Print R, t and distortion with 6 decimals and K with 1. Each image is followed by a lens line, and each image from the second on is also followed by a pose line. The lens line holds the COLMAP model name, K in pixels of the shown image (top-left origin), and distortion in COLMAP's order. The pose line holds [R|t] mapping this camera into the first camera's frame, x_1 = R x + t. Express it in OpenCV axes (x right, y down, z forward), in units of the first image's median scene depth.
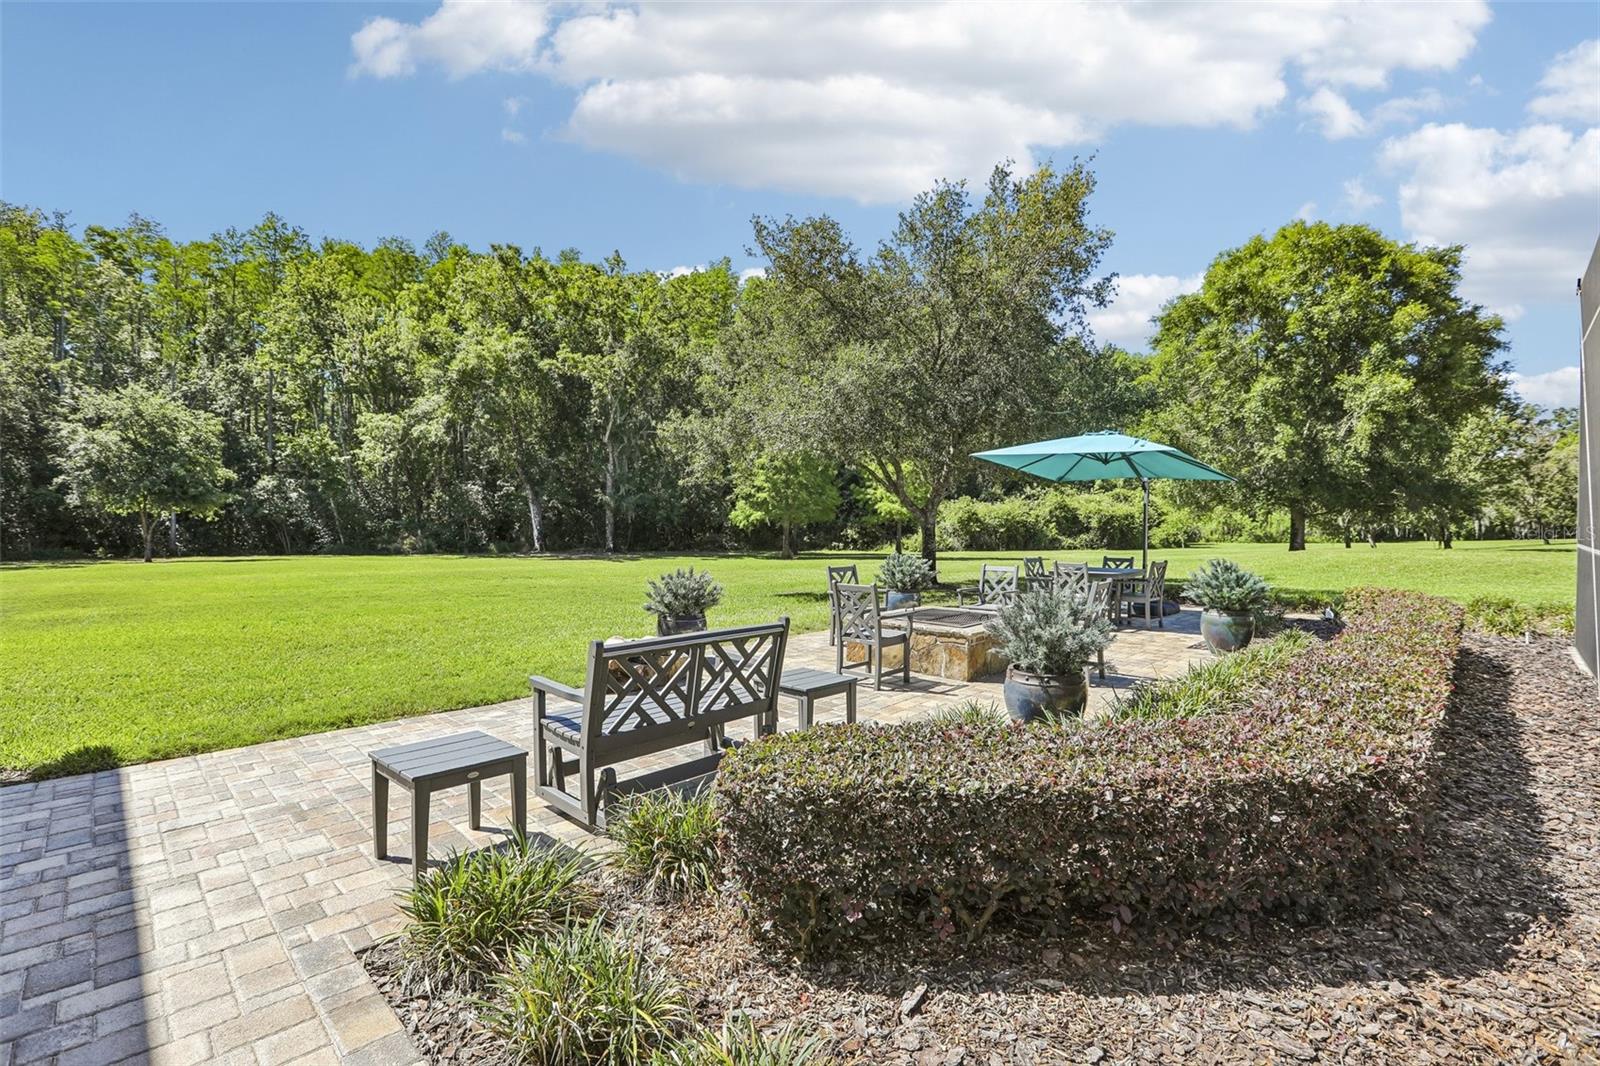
lens RADIAL K [[728.1, 0, 797.2], [0, 728.1, 525.1], [0, 0, 1]] dist [-0.037105, 0.005570]
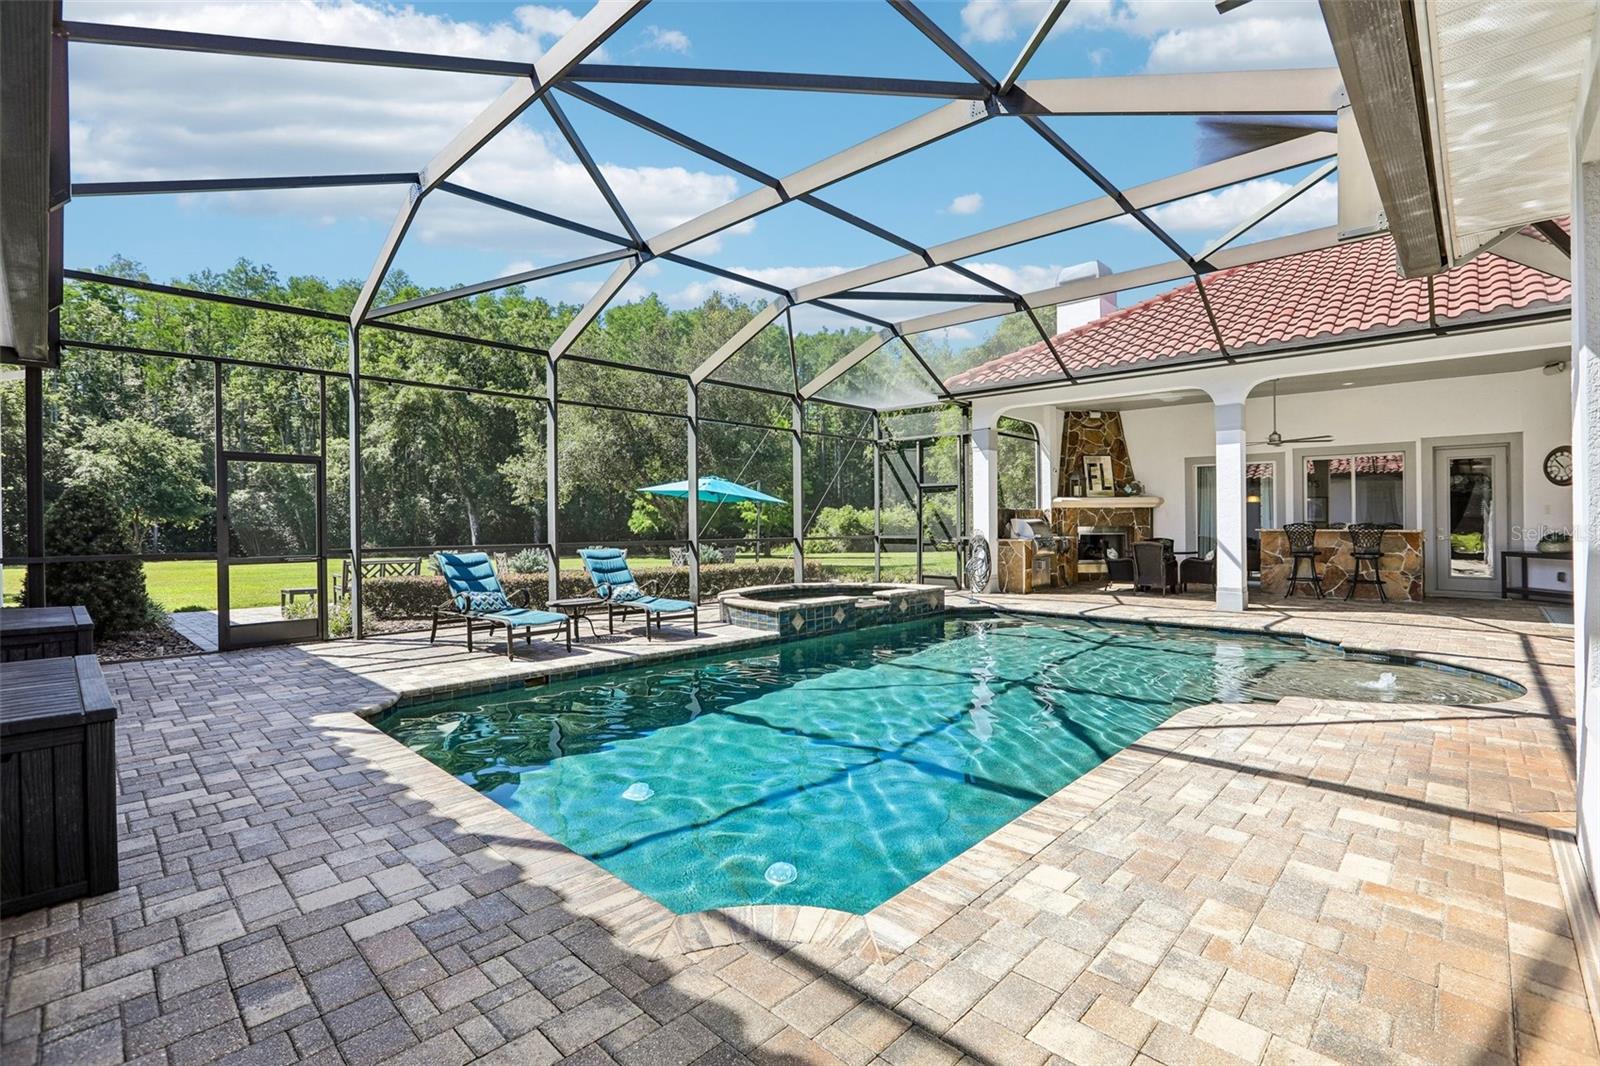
lens RADIAL K [[728.1, 0, 802.8], [0, 728.1, 531.0], [0, 0, 1]] dist [-0.037105, 0.005570]
pose [[0.999501, -0.004496, 0.031264, 0.147016], [0.004543, 0.999989, -0.001418, 0.002991], [-0.031258, 0.001559, 0.999510, -0.202275]]
